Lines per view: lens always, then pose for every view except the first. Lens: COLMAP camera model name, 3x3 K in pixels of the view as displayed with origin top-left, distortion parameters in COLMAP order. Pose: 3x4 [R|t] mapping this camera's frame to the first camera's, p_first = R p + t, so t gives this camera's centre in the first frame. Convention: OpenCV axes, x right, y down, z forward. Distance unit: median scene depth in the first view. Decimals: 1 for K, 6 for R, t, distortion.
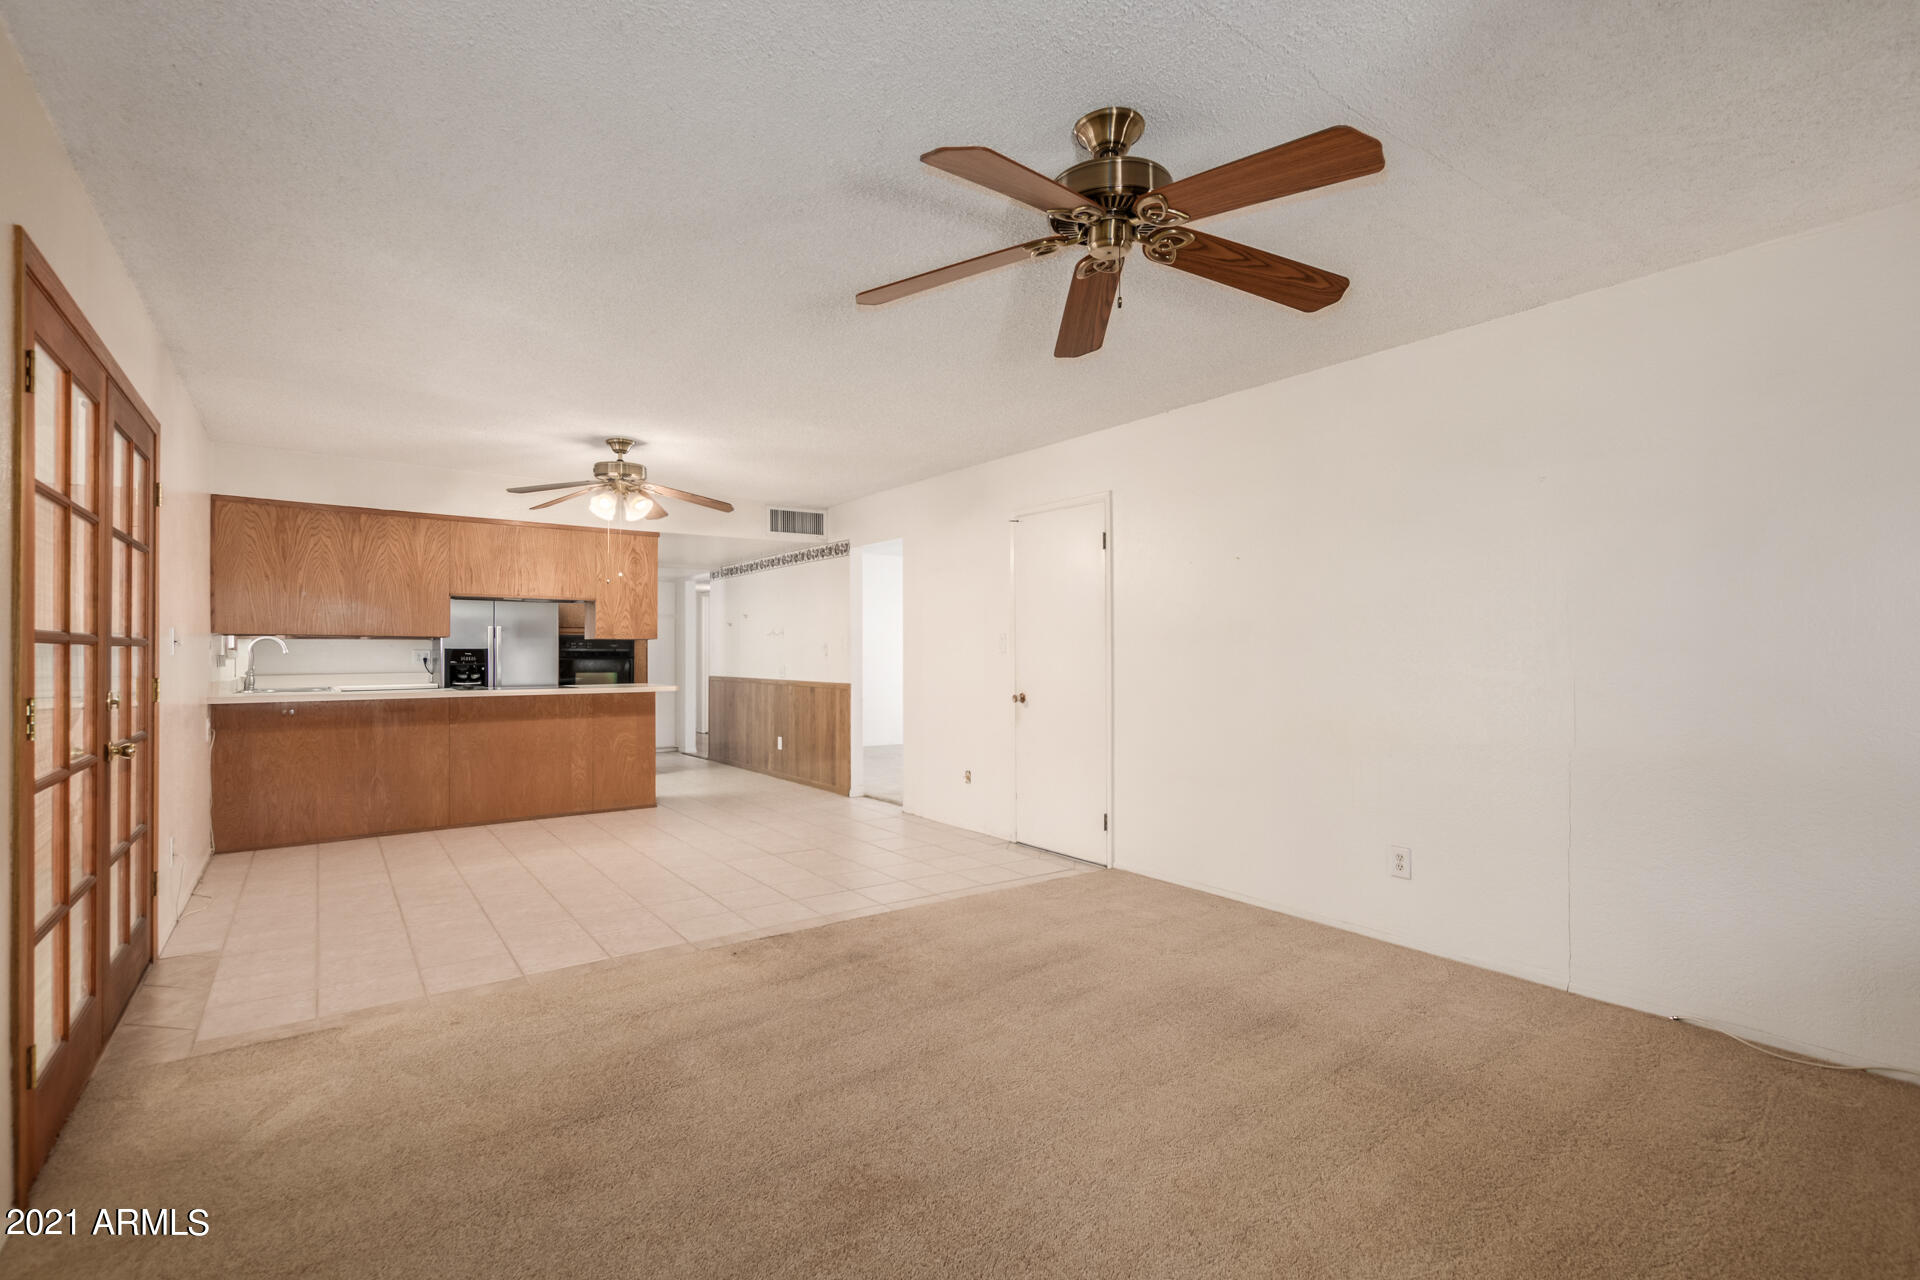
lens RADIAL K [[867.0, 0, 960.0], [0, 867.0, 640.0], [0, 0, 1]] dist [0.004977, -0.003961]
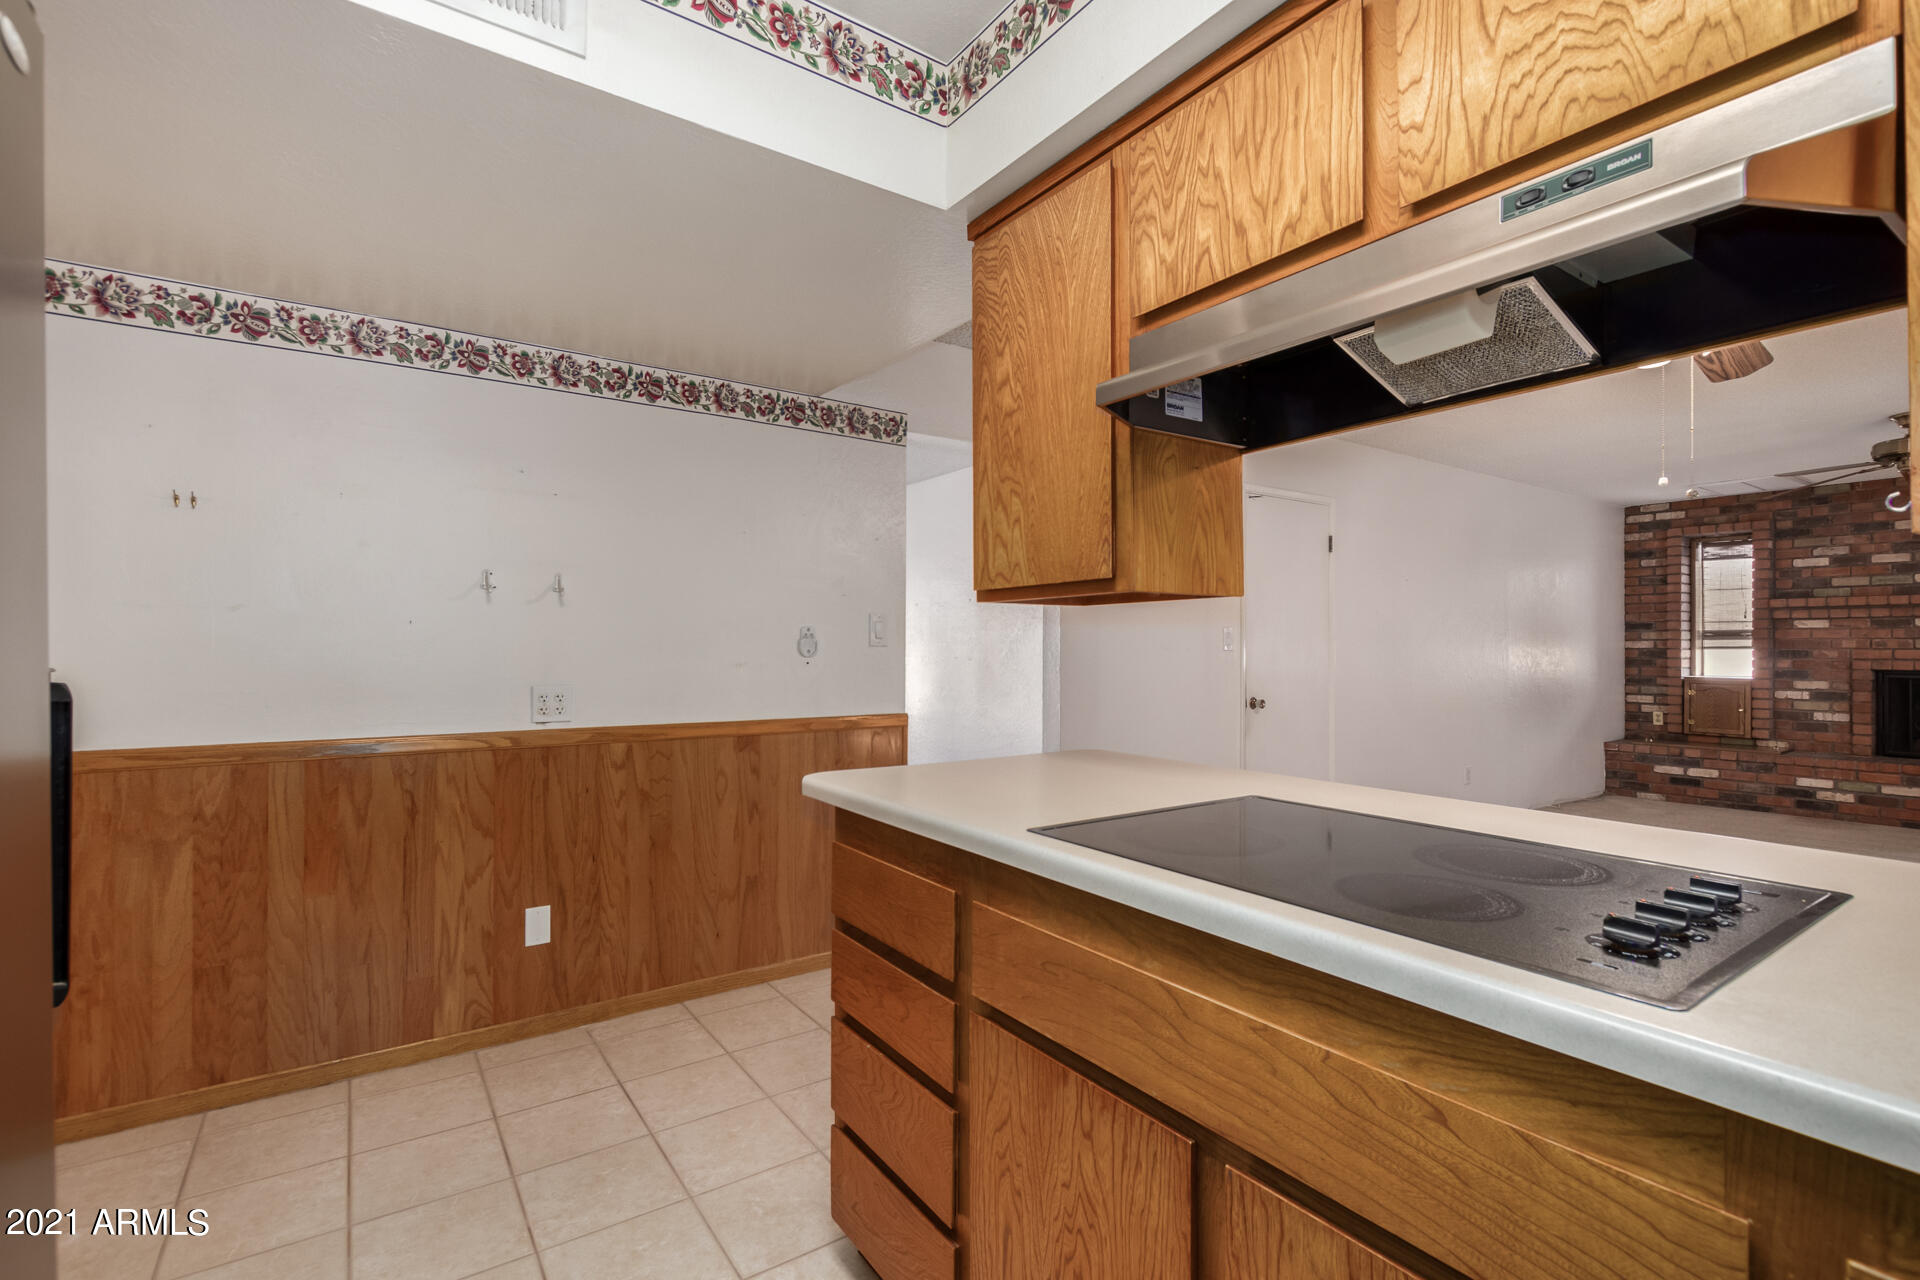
lens RADIAL K [[895.1, 0, 930.5], [0, 895.1, 641.6], [0, 0, 1]] dist [0.003280, -0.009306]
pose [[0.041635, 0.008888, 0.999093, -0.672249], [-0.018088, 0.999803, -0.008140, 0.015029], [-0.998969, -0.017733, 0.041788, 1.045433]]
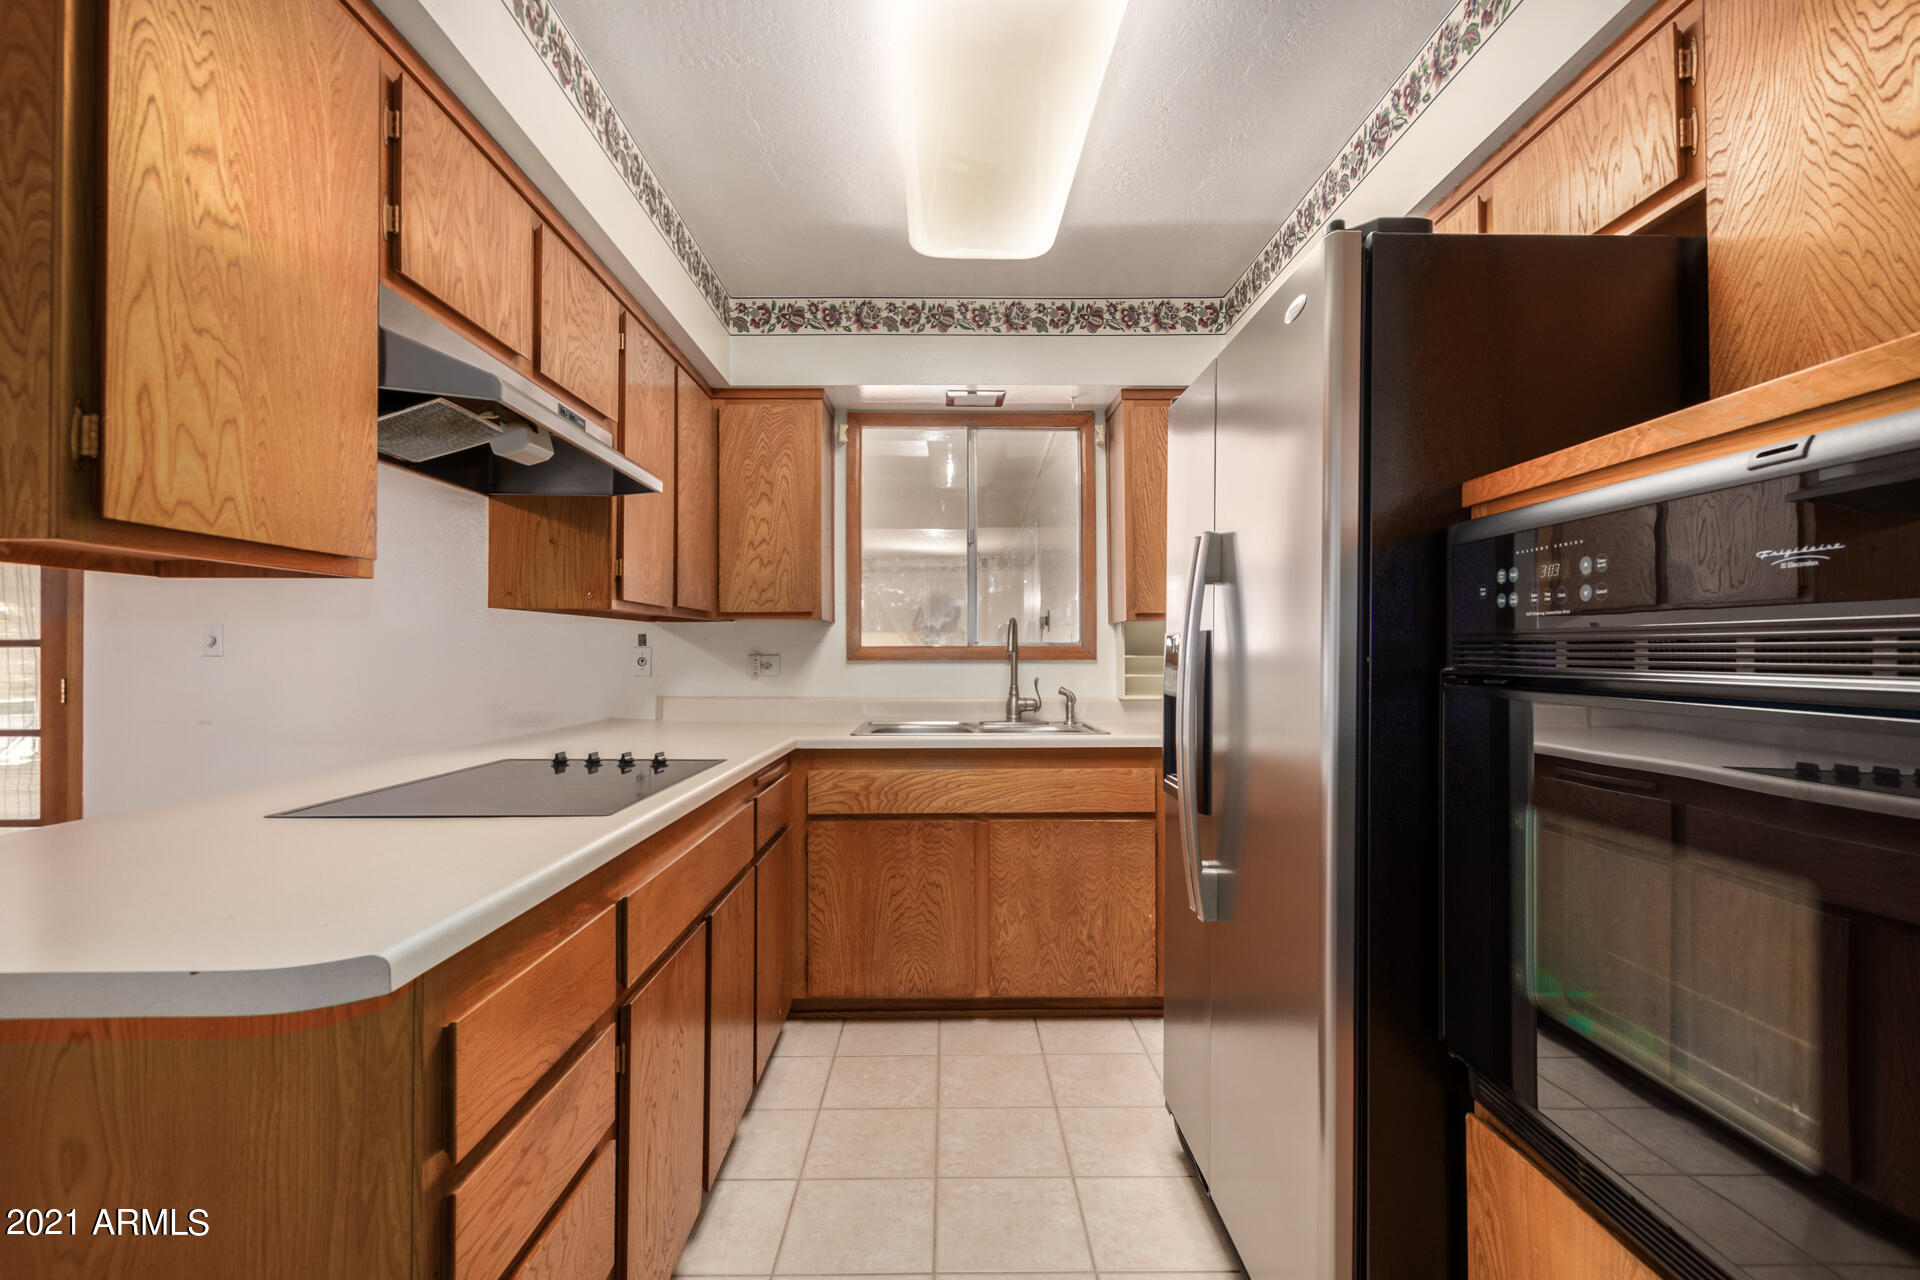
lens RADIAL K [[898.2, 0, 937.0], [0, 898.2, 647.7], [0, 0, 1]] dist [0.008202, -0.005454]
pose [[-0.579473, -0.002963, -0.814986, -0.342506], [0.014120, 0.999807, -0.013675, 0.018643], [0.814869, -0.019432, -0.579320, 1.221283]]
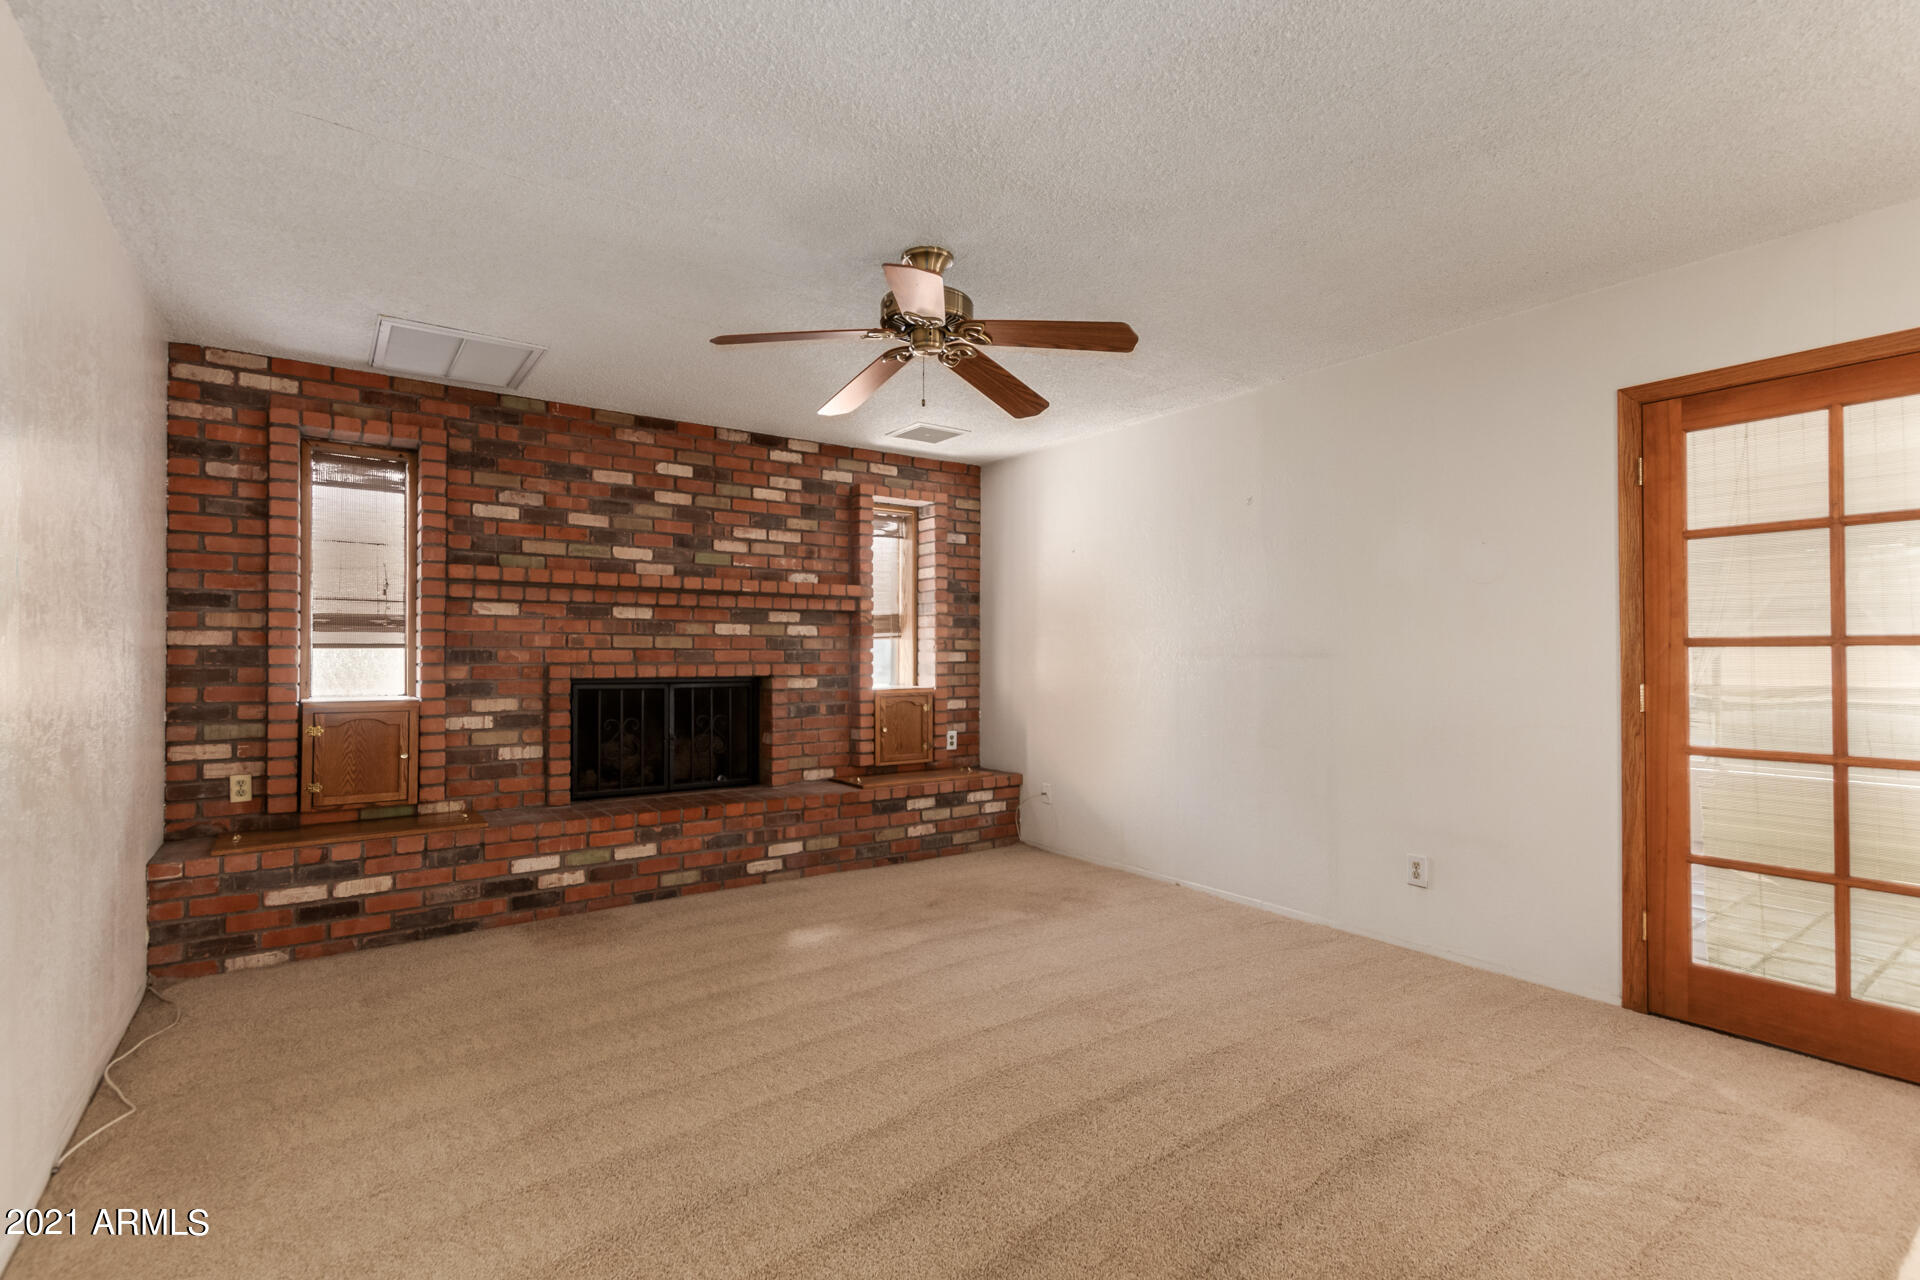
lens RADIAL K [[880.2, 0, 940.1], [0, 880.2, 648.2], [0, 0, 1]] dist [0.005507, -0.000515]
pose [[-0.999932, 0.000030, 0.011669, 0.035228], [-0.000238, 0.999737, -0.022911, 0.011577], [-0.011666, -0.022912, -0.999669, 0.726067]]
